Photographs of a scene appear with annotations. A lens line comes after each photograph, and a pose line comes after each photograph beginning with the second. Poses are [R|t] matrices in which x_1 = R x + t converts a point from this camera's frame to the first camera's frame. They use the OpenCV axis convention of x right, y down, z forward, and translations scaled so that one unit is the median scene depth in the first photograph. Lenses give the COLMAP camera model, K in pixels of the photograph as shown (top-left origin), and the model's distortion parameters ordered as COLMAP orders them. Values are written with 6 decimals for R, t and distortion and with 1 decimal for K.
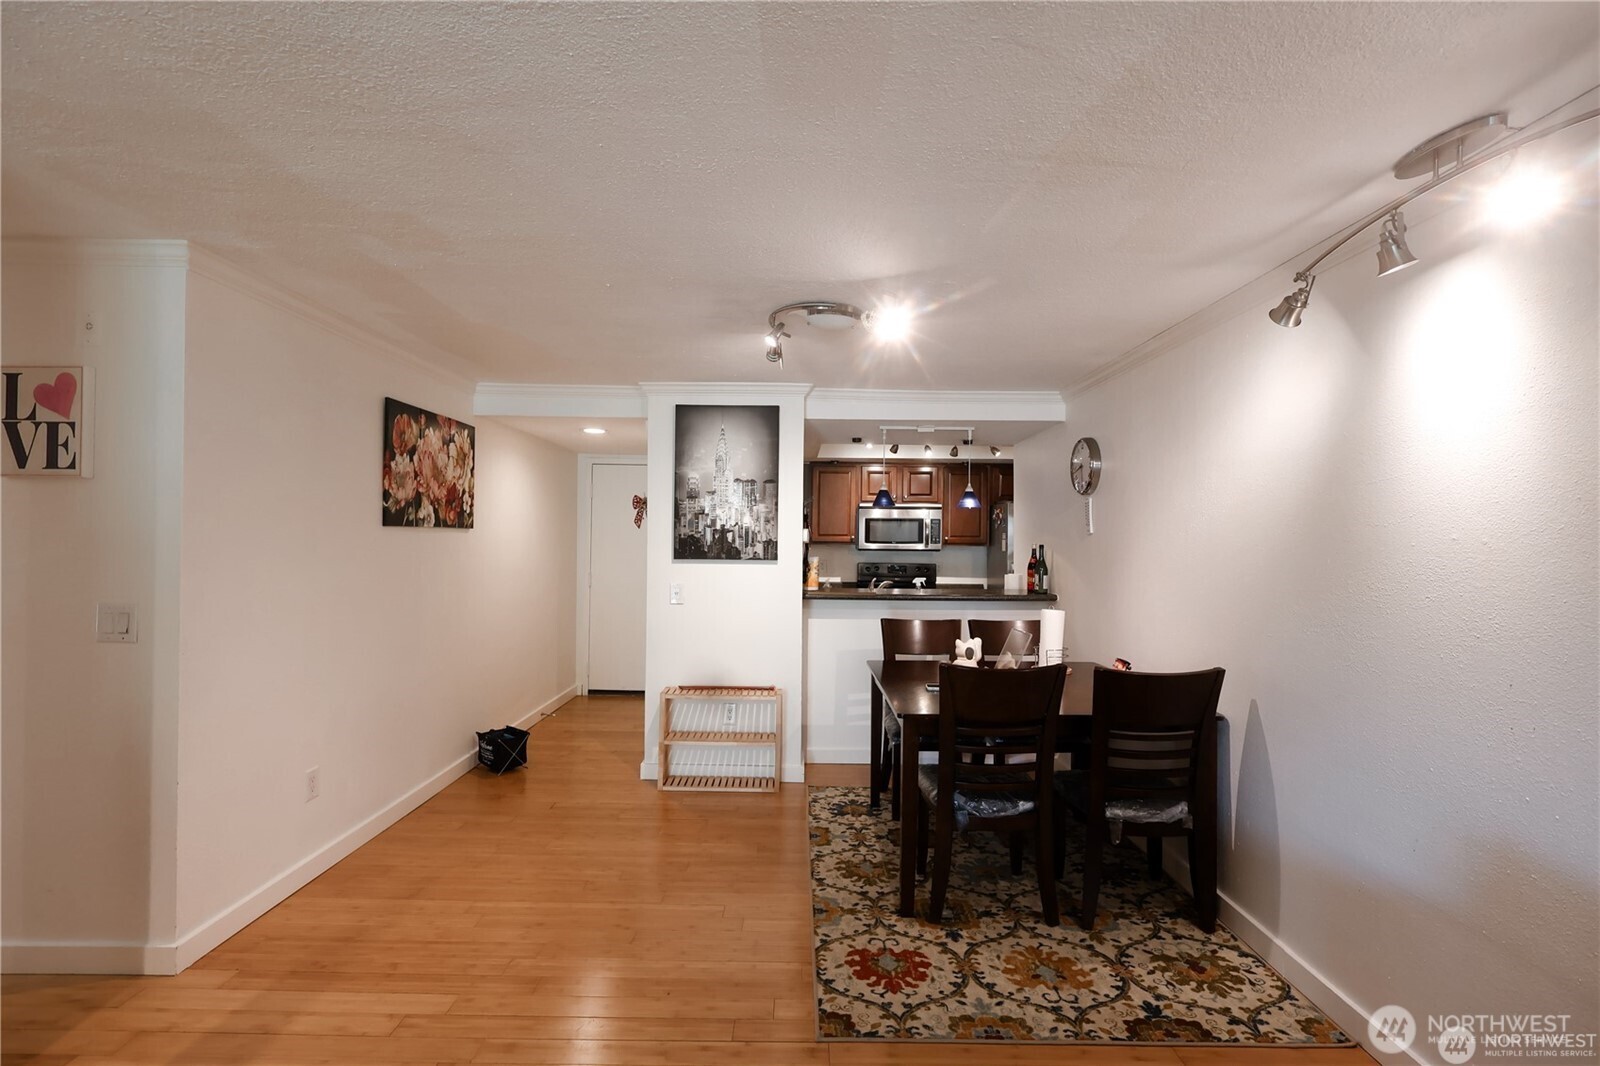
lens RADIAL K [[746.8, 0, 800.5], [0, 746.8, 535.4], [0, 0, 1]] dist [-0.002050, 0.000014]
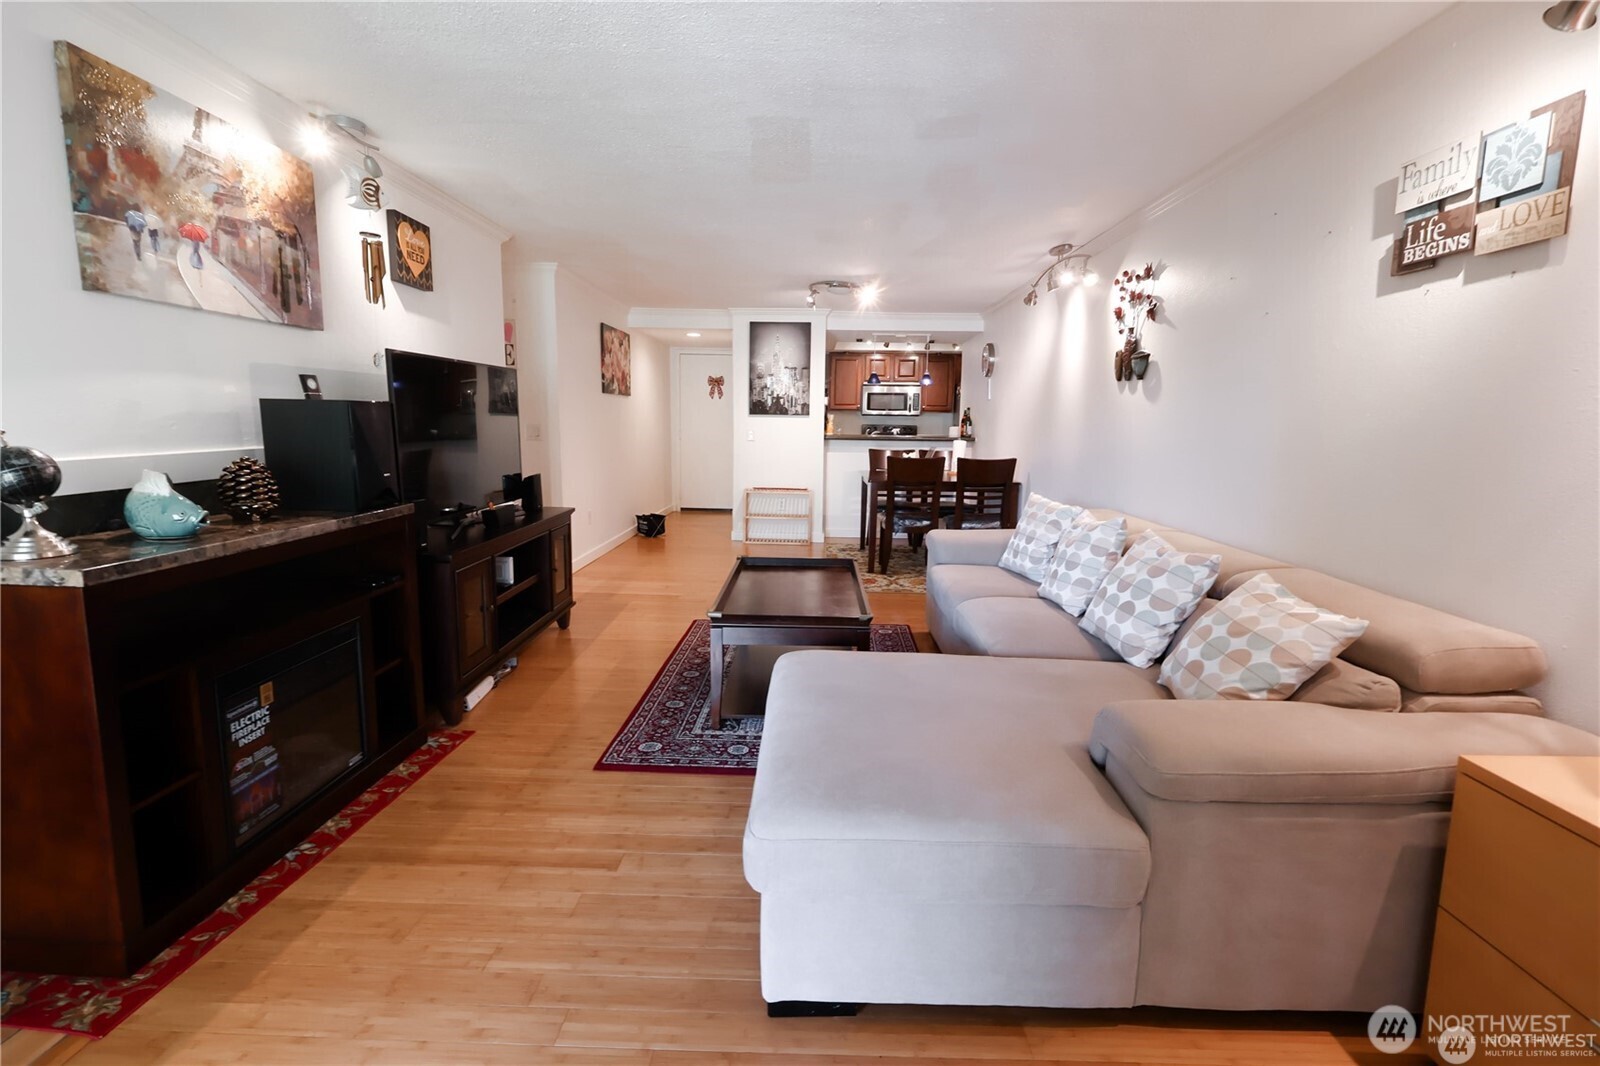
lens RADIAL K [[746.8, 0, 799.4], [0, 746.8, 538.7], [0, 0, 1]] dist [-0.002050, 0.000014]
pose [[0.999636, 0.008473, -0.025609, -0.007797], [-0.004221, 0.986823, 0.161748, 0.035270], [0.026642, -0.161581, 0.986500, -0.735199]]
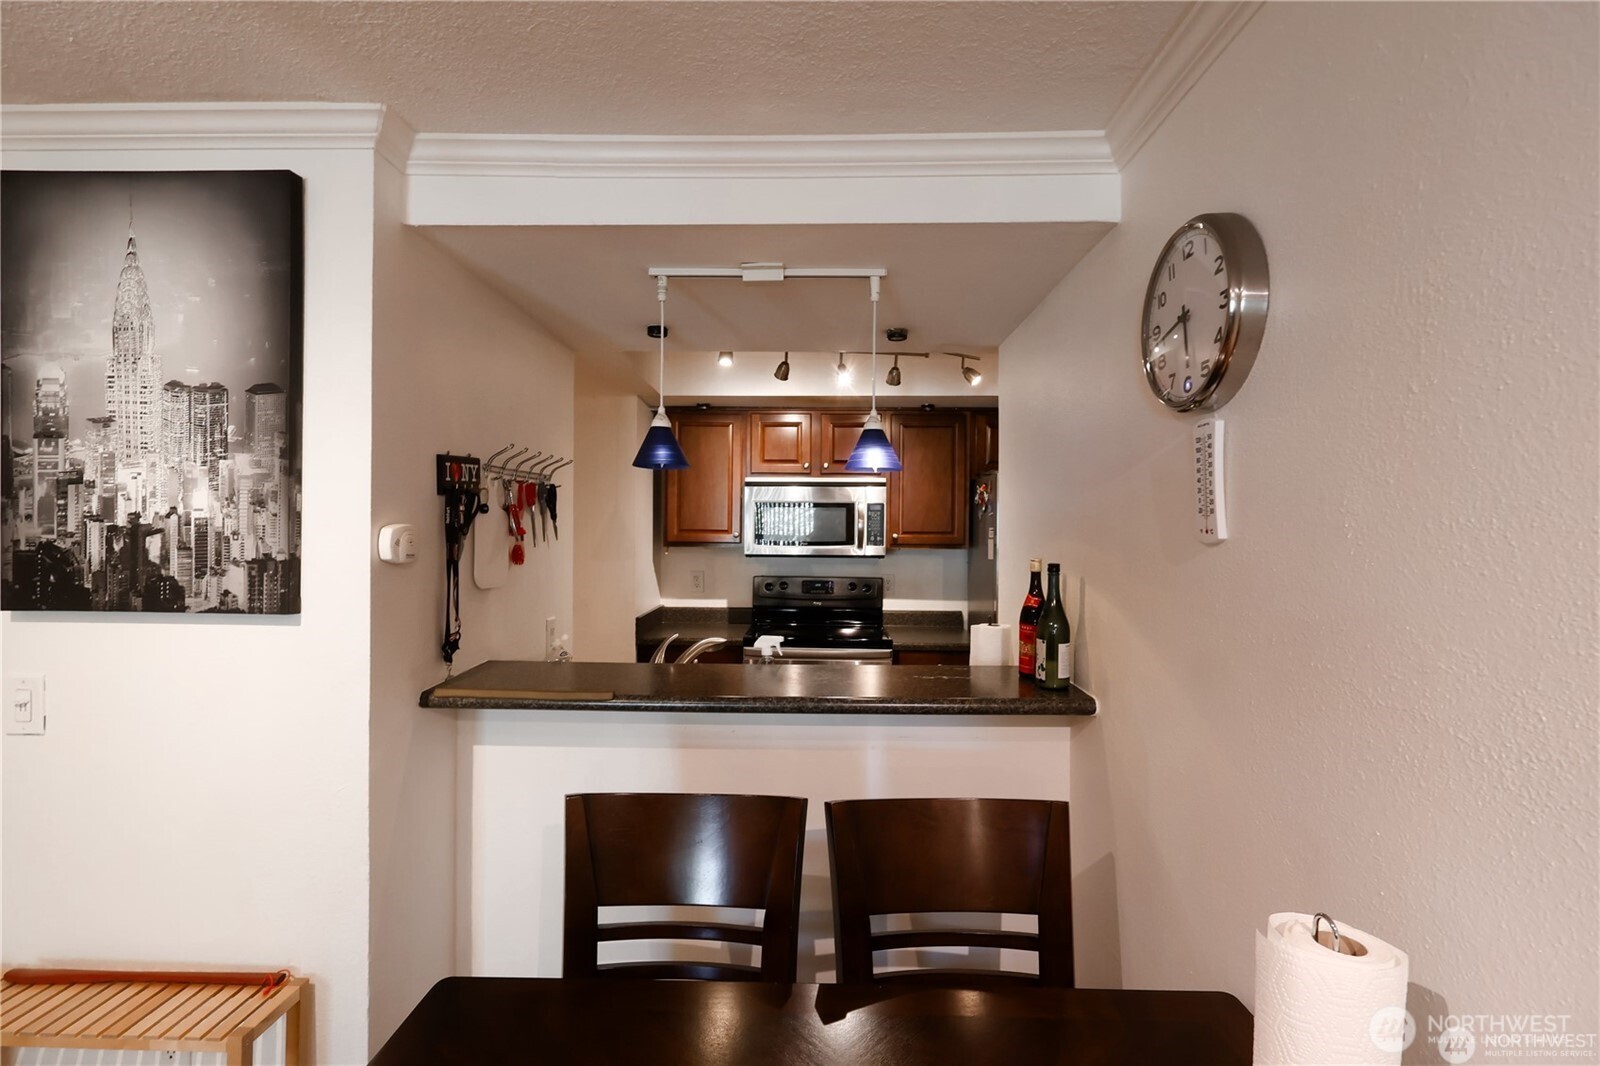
lens RADIAL K [[746.8, 0, 798.4], [0, 746.8, 528.1], [0, 0, 1]] dist [-0.002050, 0.000014]
pose [[0.999635, -0.000387, -0.027019, 0.215042], [0.000525, 0.999987, 0.005077, -0.008853], [0.027016, -0.005090, 0.999622, 0.652854]]
